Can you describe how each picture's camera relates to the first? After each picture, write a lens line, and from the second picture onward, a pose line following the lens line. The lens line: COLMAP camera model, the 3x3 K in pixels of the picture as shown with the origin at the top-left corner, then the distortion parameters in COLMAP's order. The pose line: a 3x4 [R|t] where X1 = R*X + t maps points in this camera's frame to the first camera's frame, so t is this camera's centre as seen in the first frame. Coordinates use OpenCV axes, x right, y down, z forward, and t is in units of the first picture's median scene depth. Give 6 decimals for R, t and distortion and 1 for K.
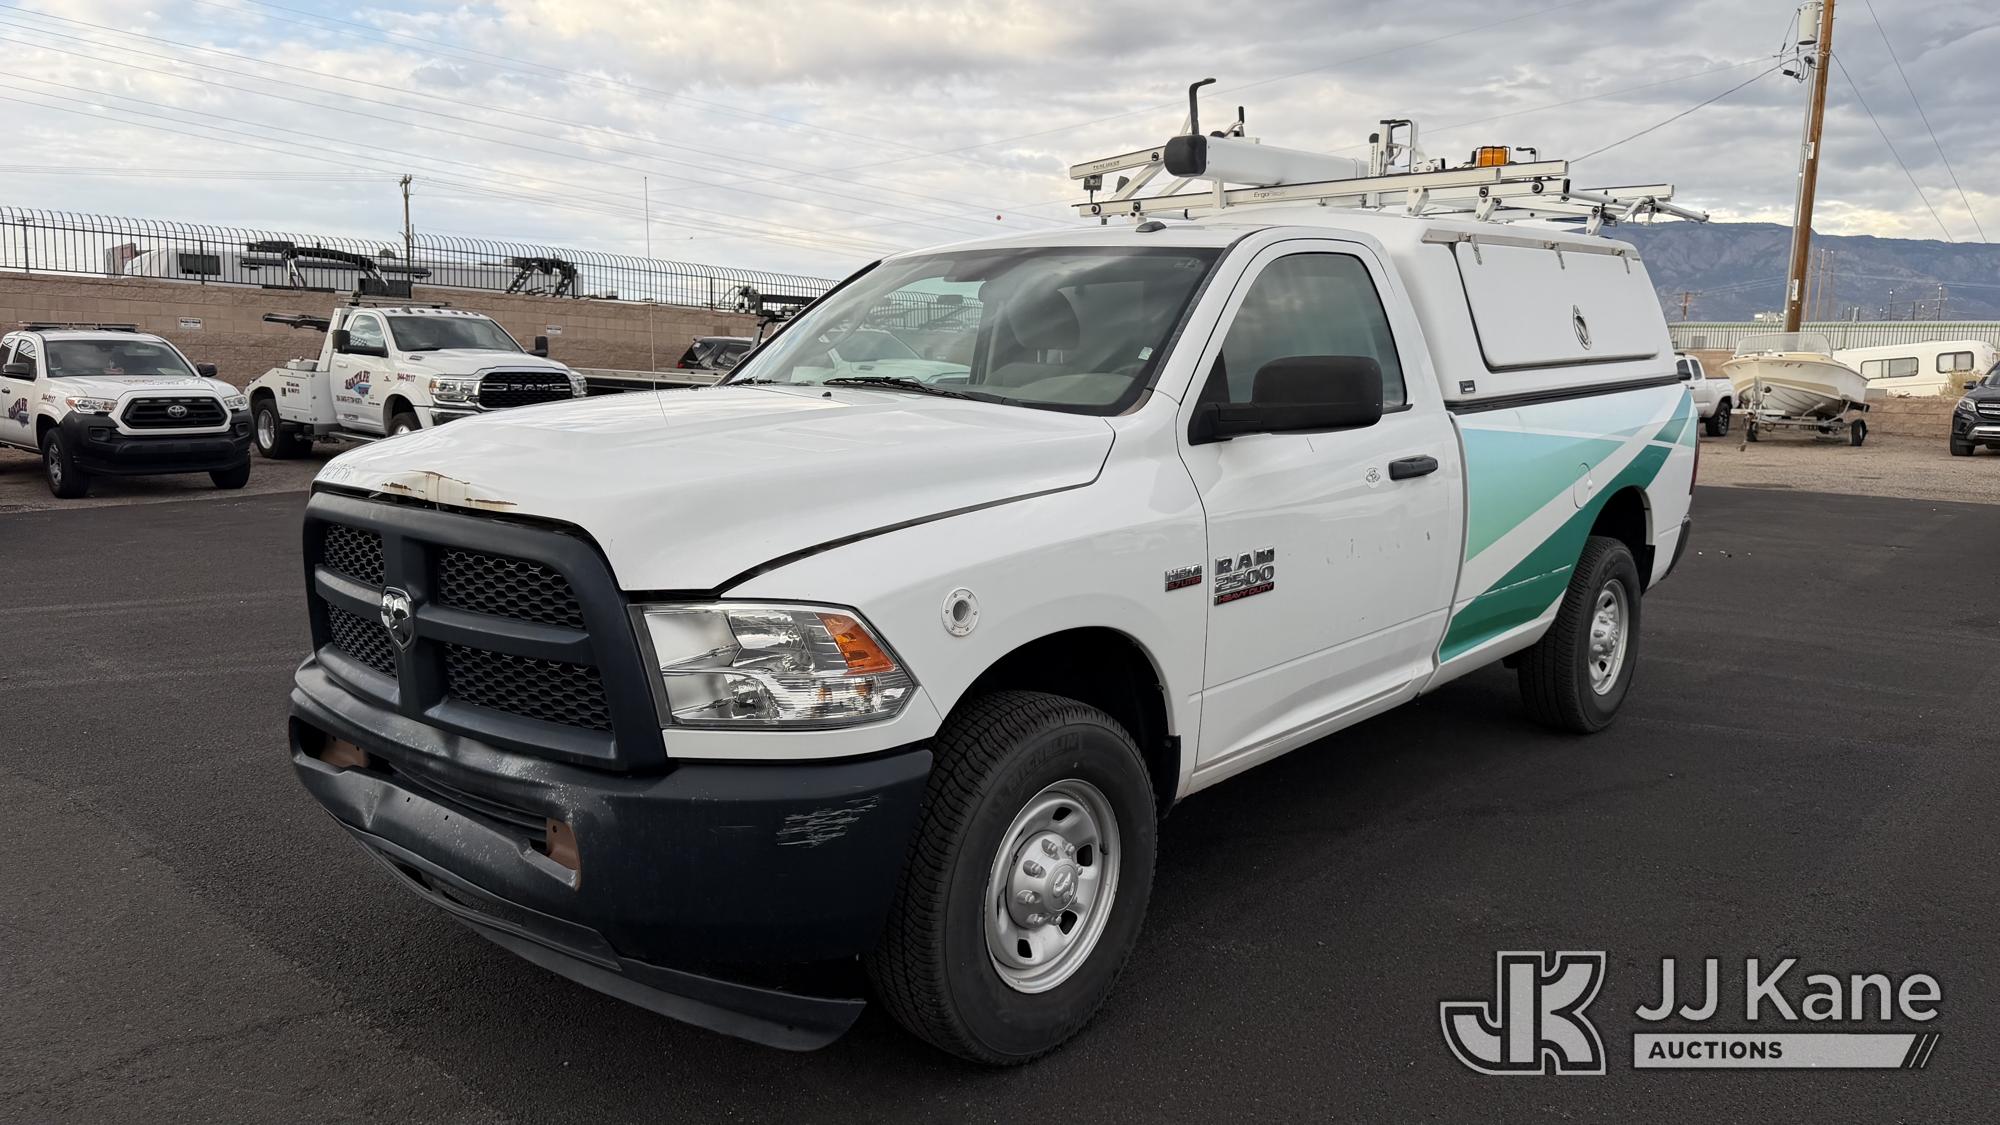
lens RADIAL K [[1547.3, 0, 988.5], [0, 1547.3, 572.7], [0, 0, 1]] dist [0.061496, -0.007817]
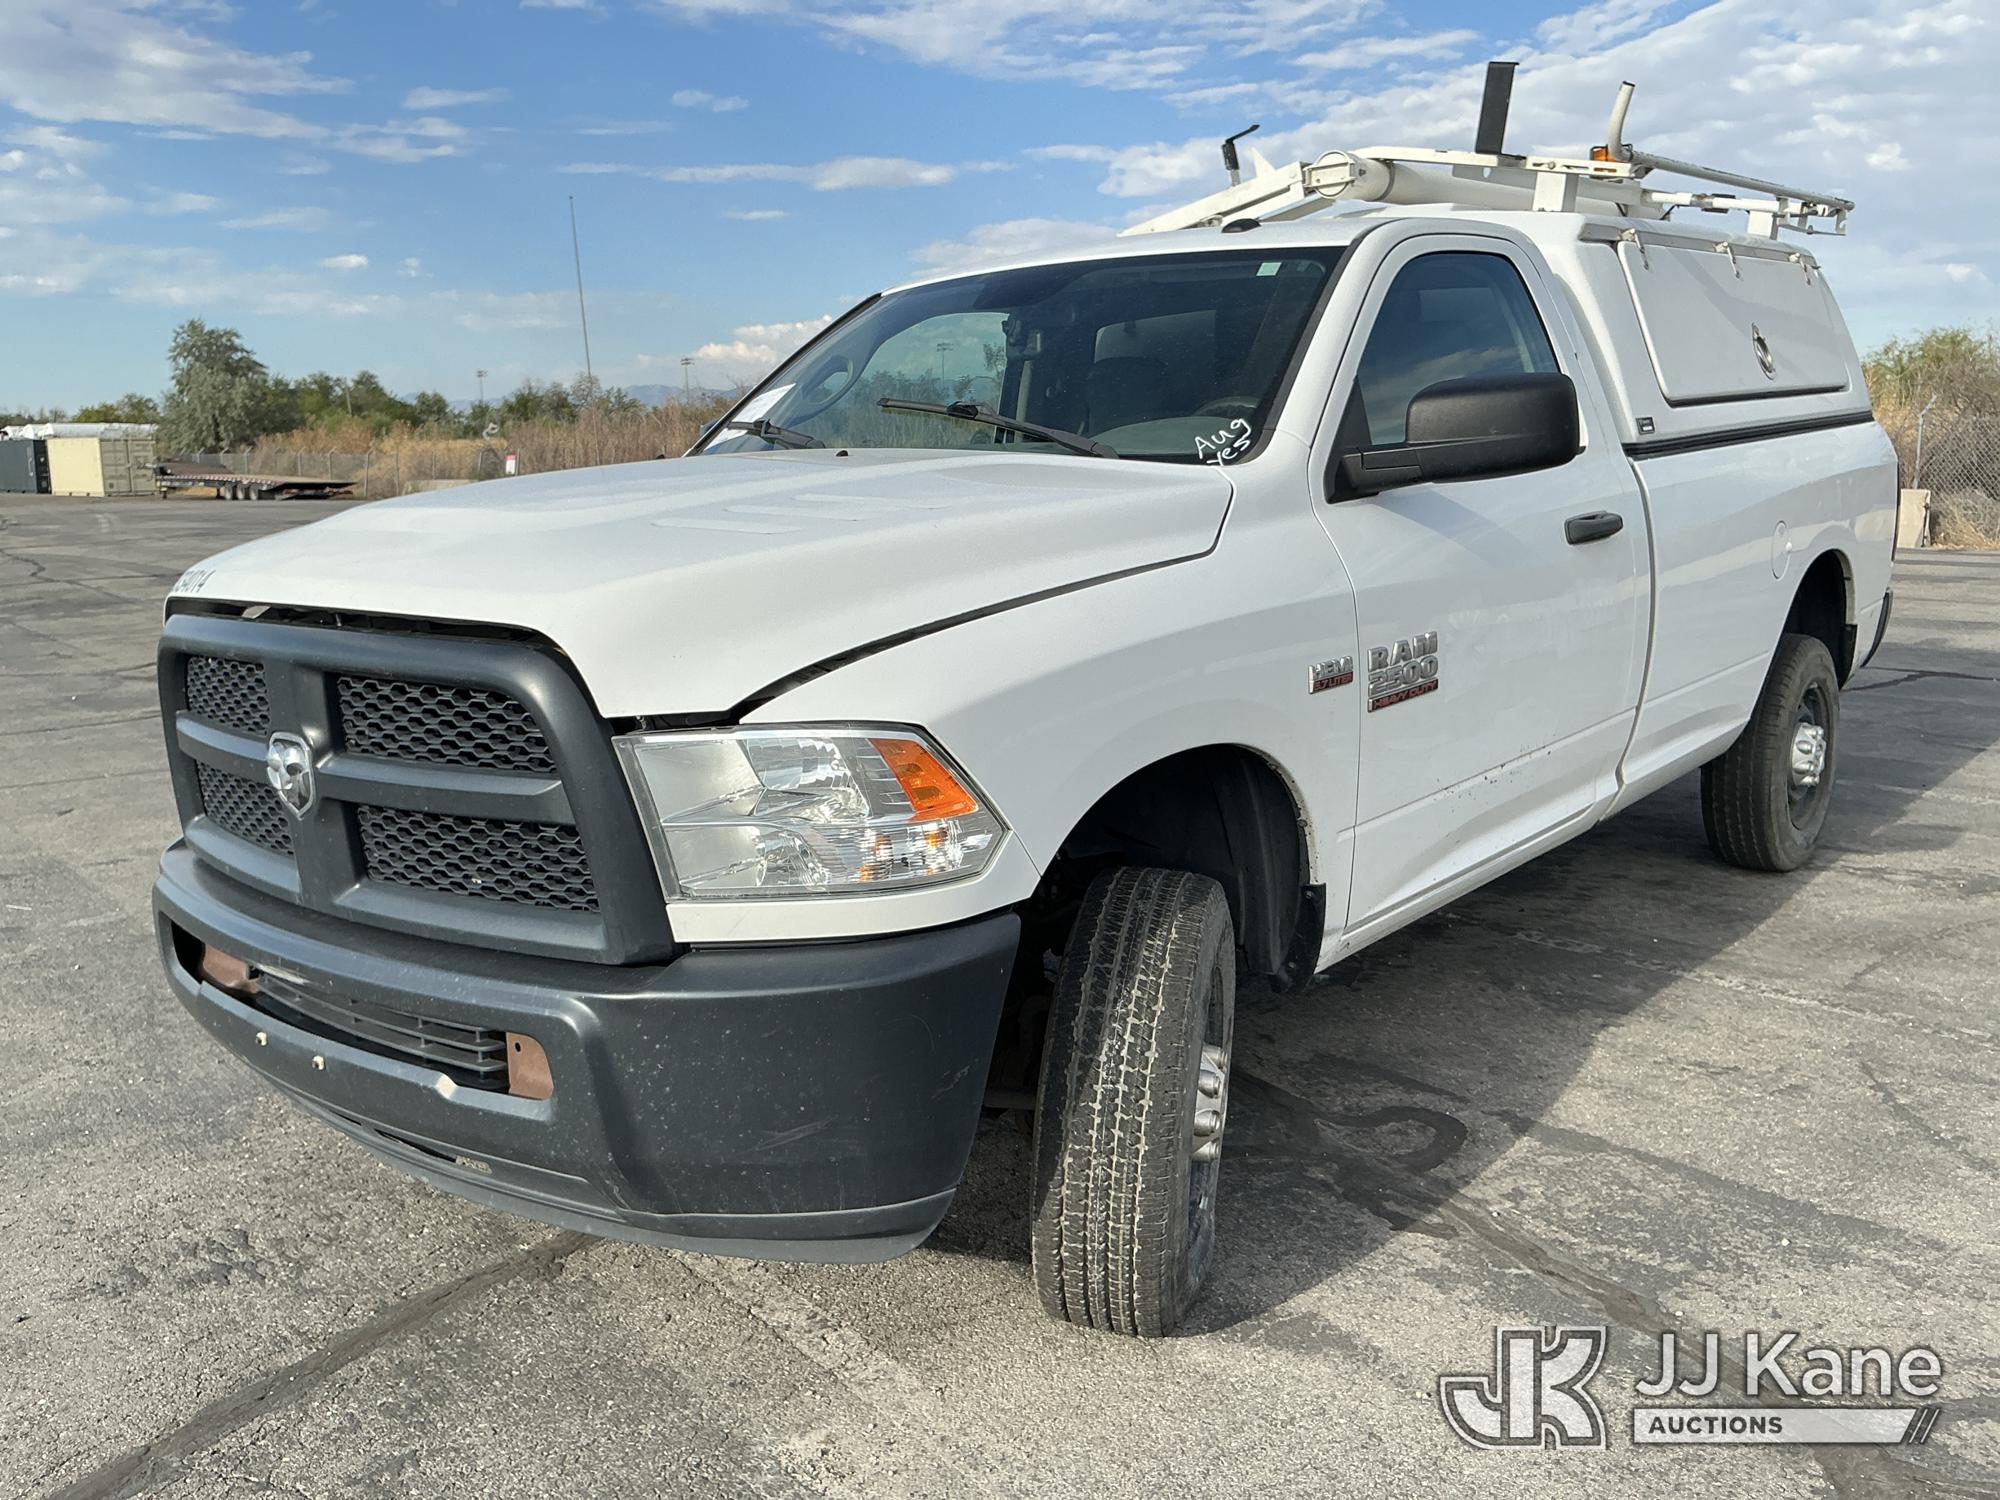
lens RADIAL K [[1854.1, 0, 993.2], [0, 1854.1, 737.3], [0, 0, 1]] dist [0.034411, 0.000000]
pose [[0.998862, -0.045668, 0.013729, -0.051444], [0.045508, 0.998895, 0.011762, 0.014795], [-0.014251, -0.011124, 0.999837, 0.100058]]
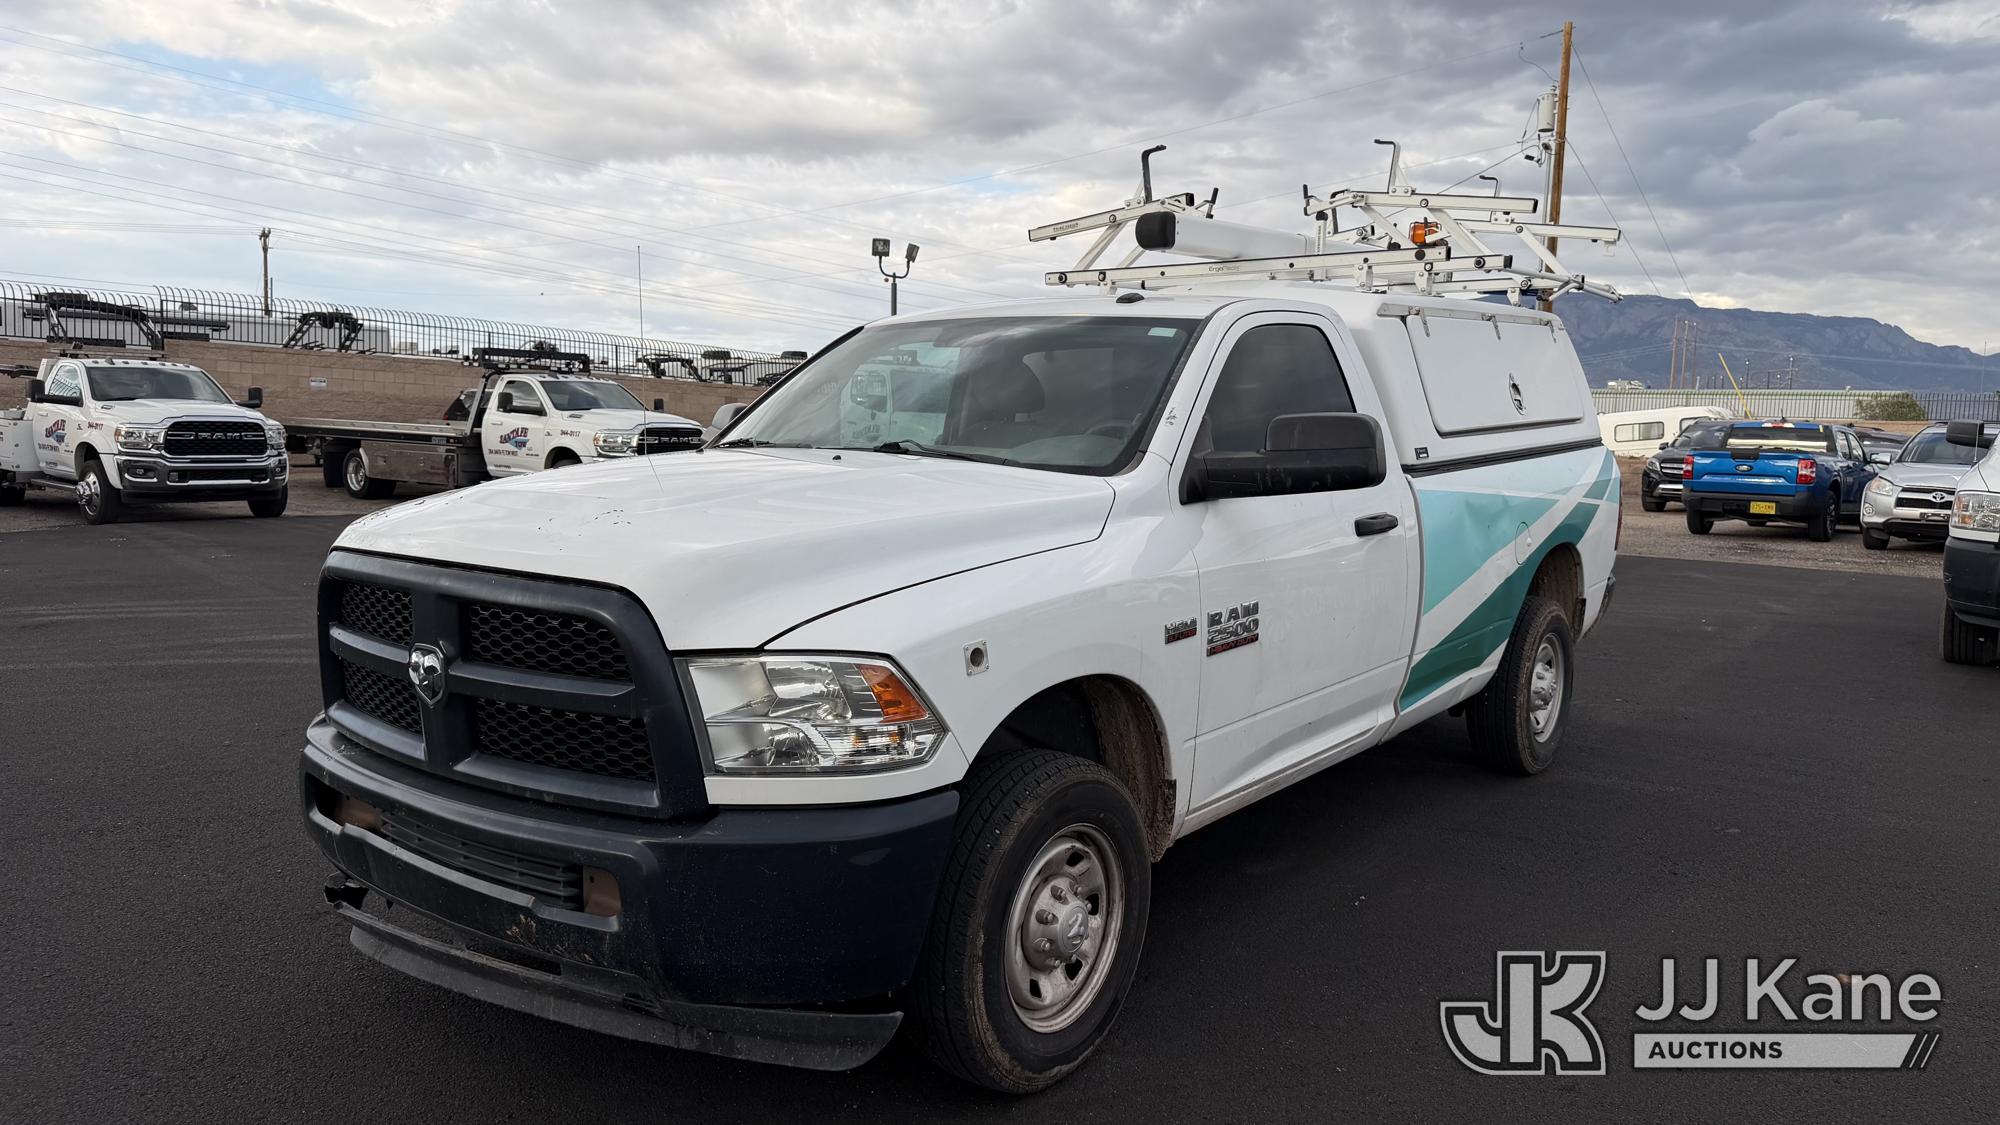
lens RADIAL K [[1547.3, 0, 1019.5], [0, 1547.3, 572.6], [0, 0, 1]] dist [0.061496, -0.007817]
pose [[0.997302, -0.004300, 0.073282, -0.059743], [0.007178, 0.999211, -0.039056, 0.004672], [-0.073057, 0.039476, 0.996546, -0.043745]]
